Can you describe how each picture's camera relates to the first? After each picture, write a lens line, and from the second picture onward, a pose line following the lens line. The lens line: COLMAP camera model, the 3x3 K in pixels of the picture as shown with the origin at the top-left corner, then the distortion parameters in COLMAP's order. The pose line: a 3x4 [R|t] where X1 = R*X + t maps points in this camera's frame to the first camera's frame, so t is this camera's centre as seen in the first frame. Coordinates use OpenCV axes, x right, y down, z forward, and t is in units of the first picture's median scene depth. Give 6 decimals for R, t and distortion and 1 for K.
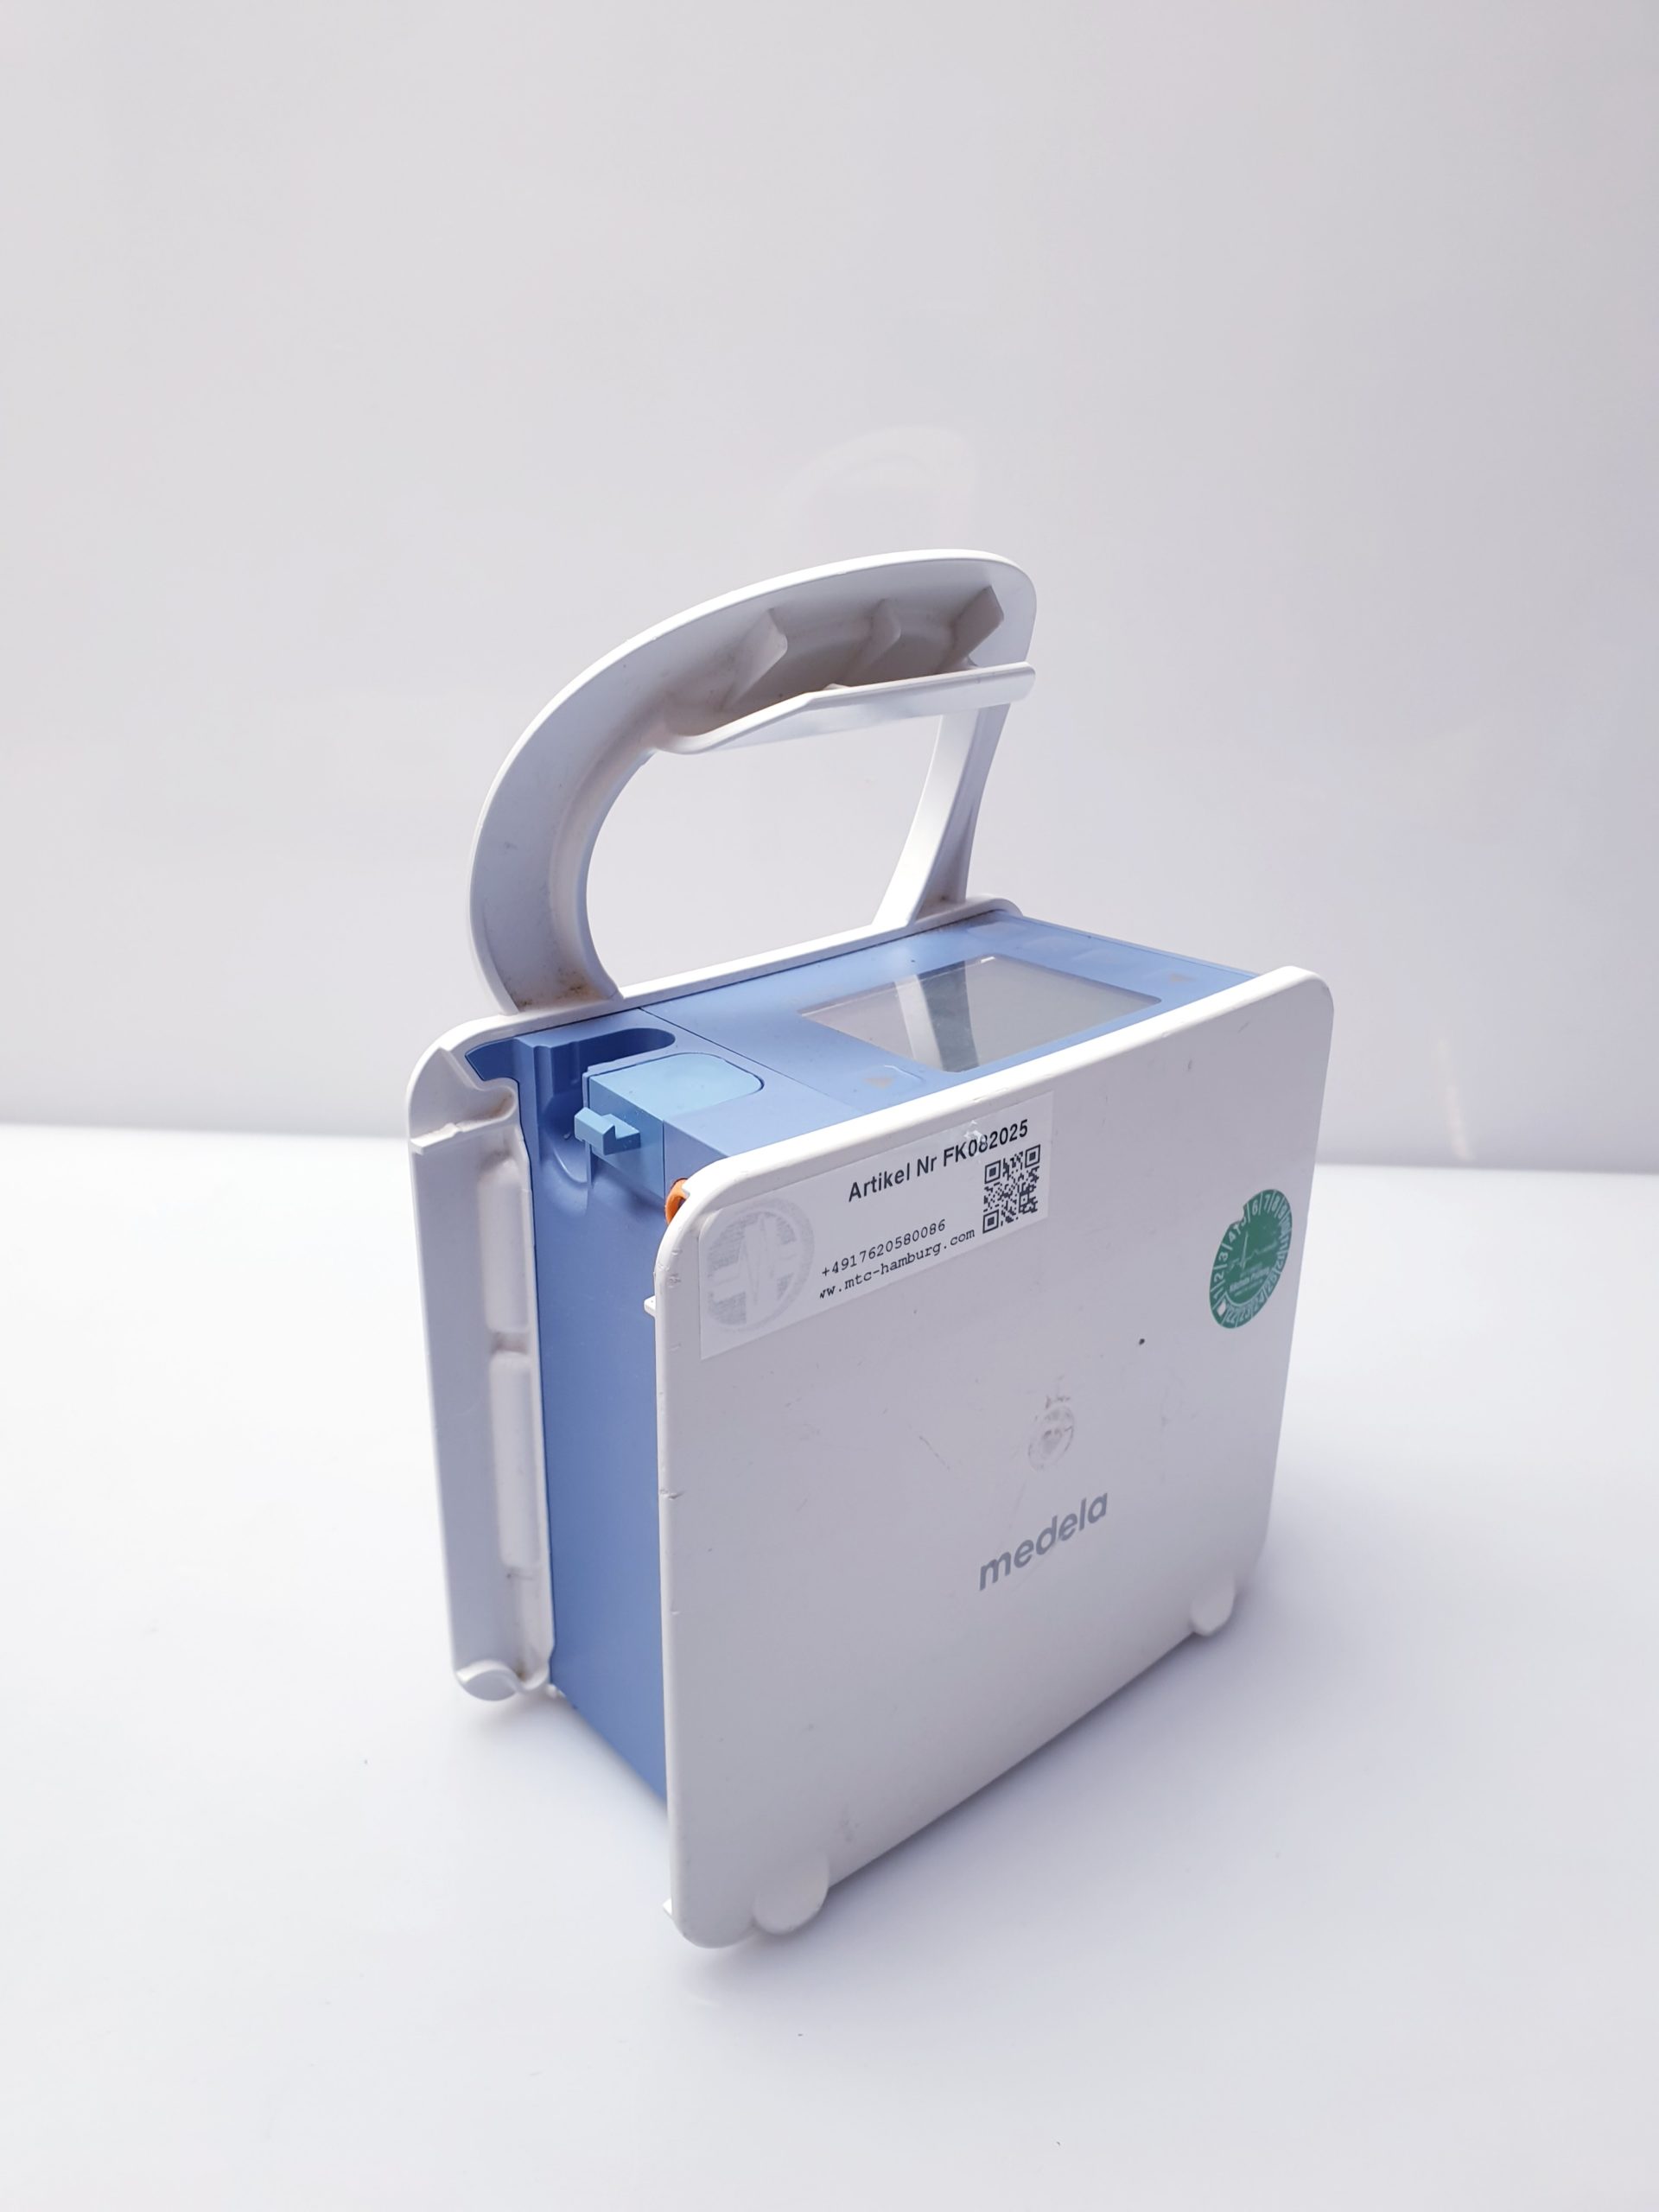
lens RADIAL K [[1757.2, 0, 826.4], [0, 1757.2, 1076.7], [0, 0, 1]] dist [0.195305, -0.528815]
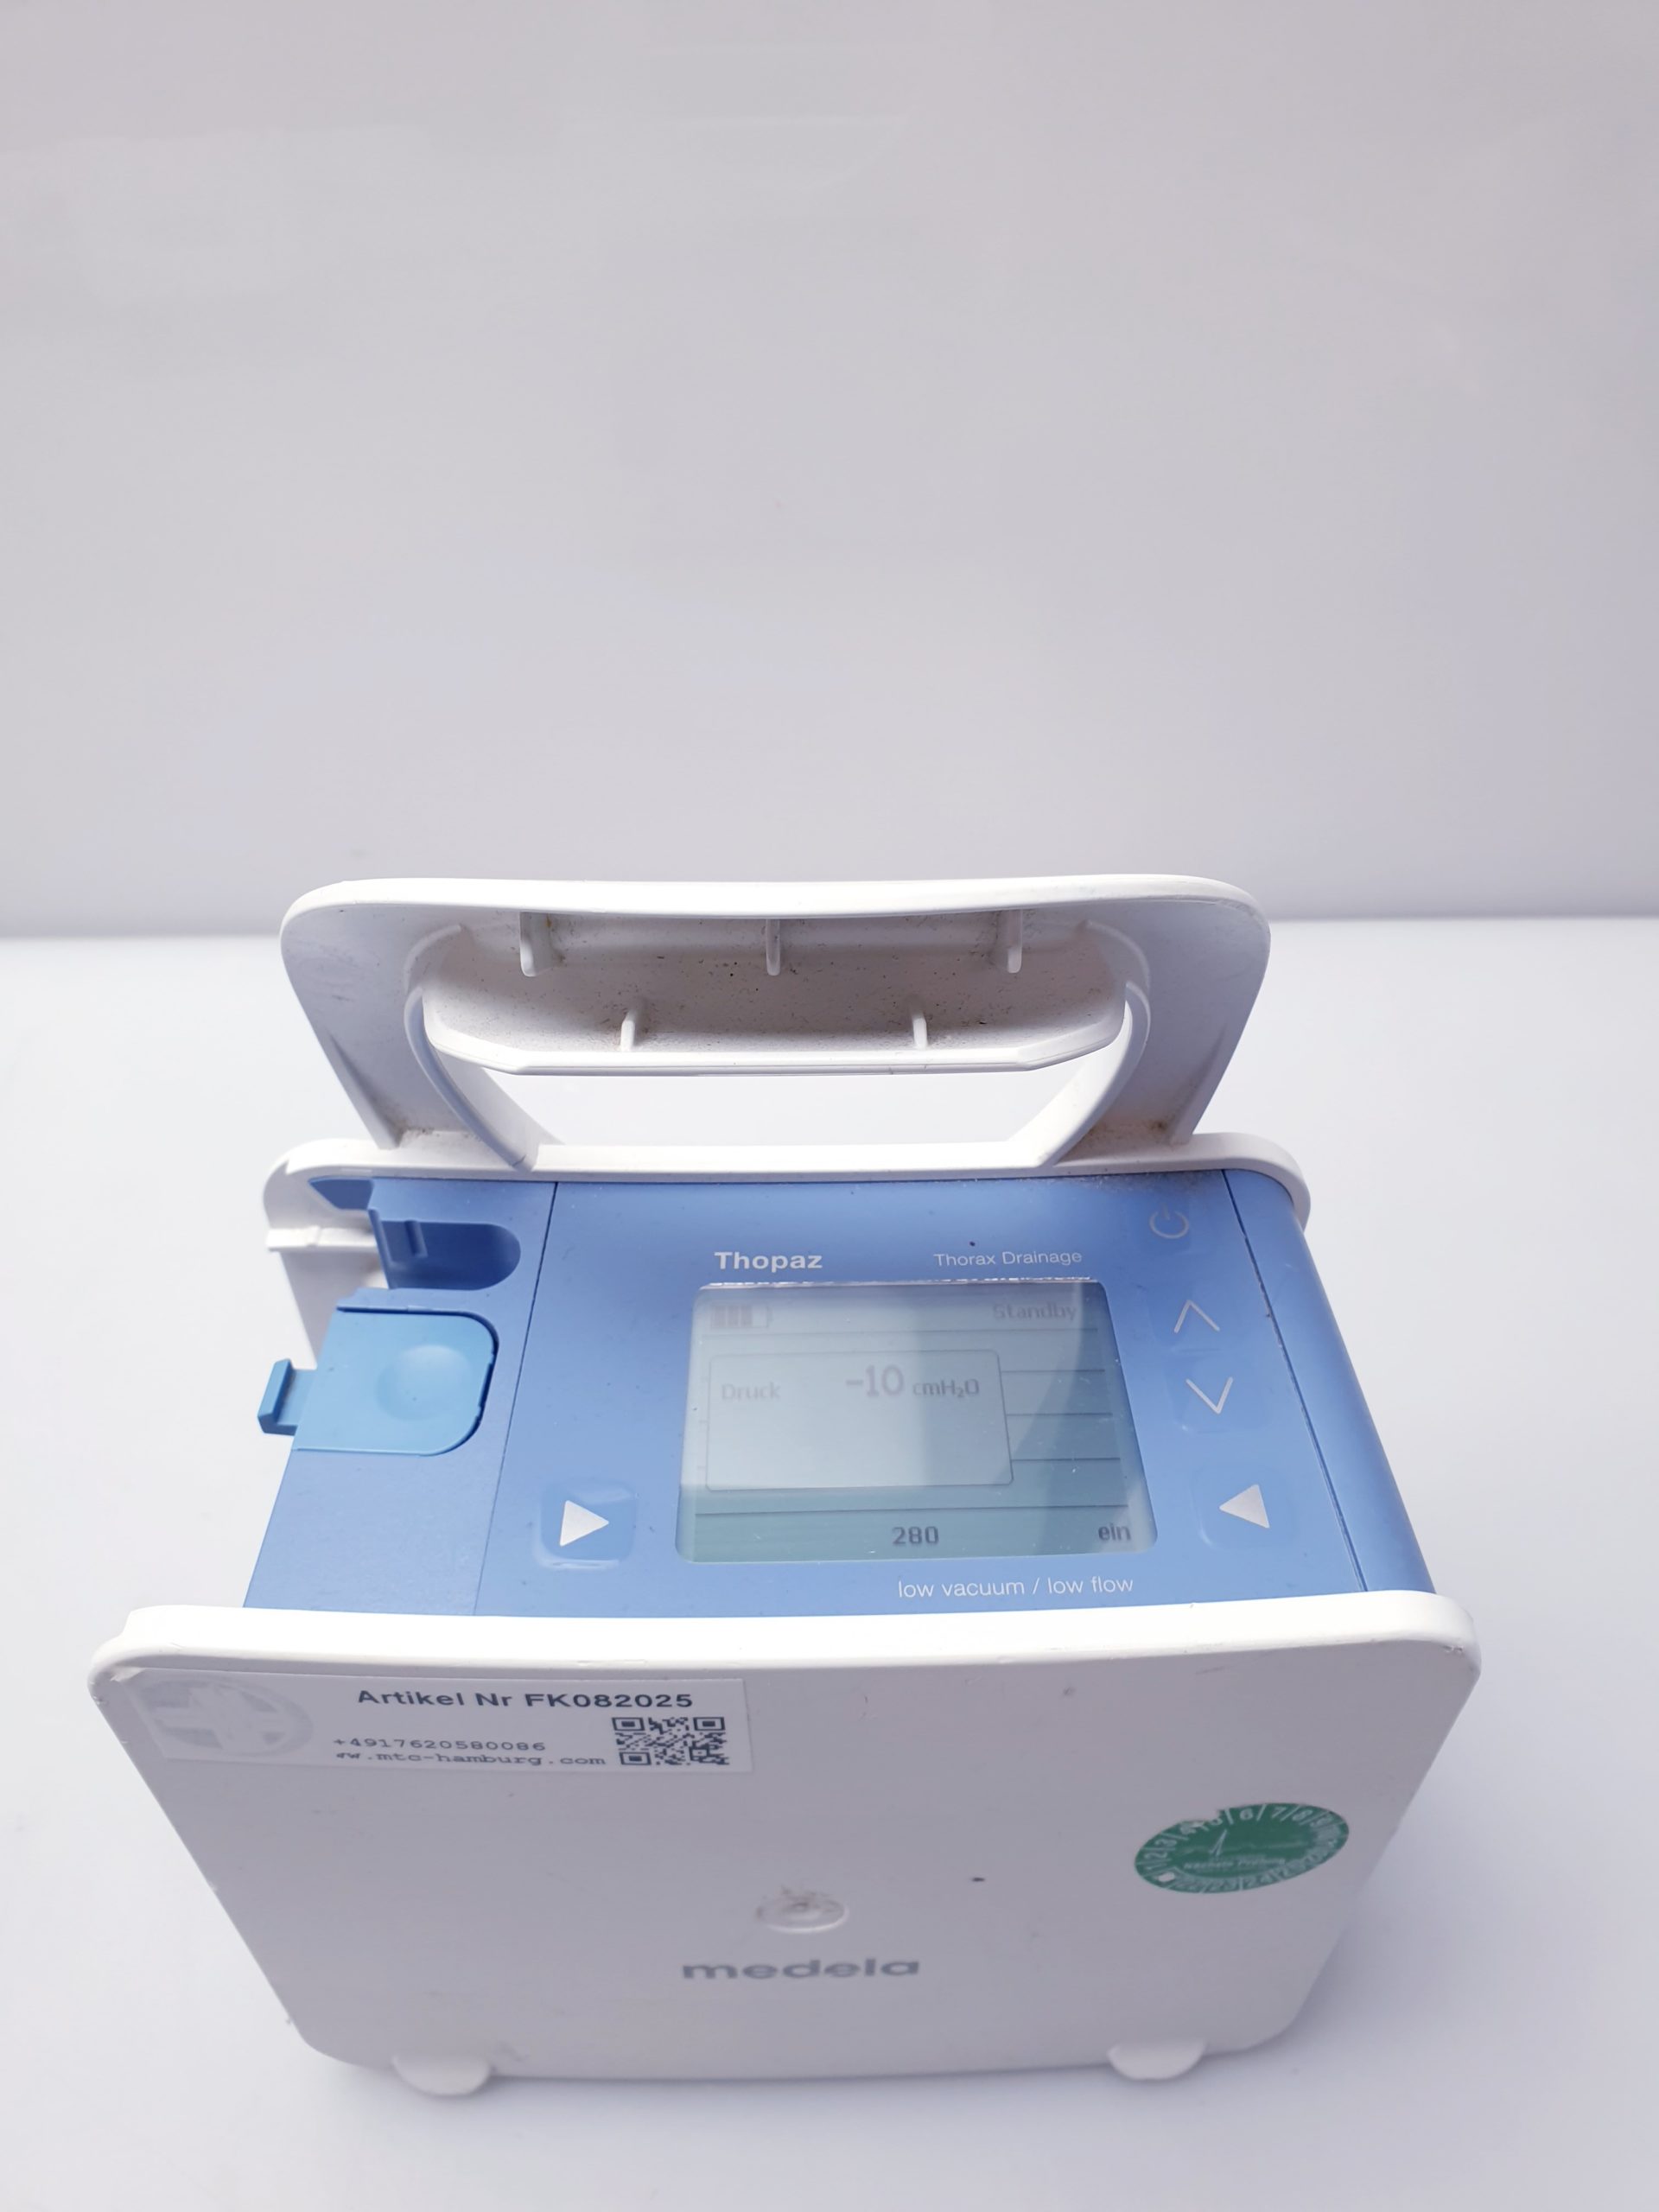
lens RADIAL K [[1742.5, 0, 837.5], [0, 1742.5, 1071.9], [0, 0, 1]] dist [-0.034185, 0.001324]
pose [[0.757351, 0.443686, -0.479127, 0.357986], [-0.238463, 0.870963, 0.429603, -0.472687], [0.607911, -0.211106, 0.765427, 0.535482]]
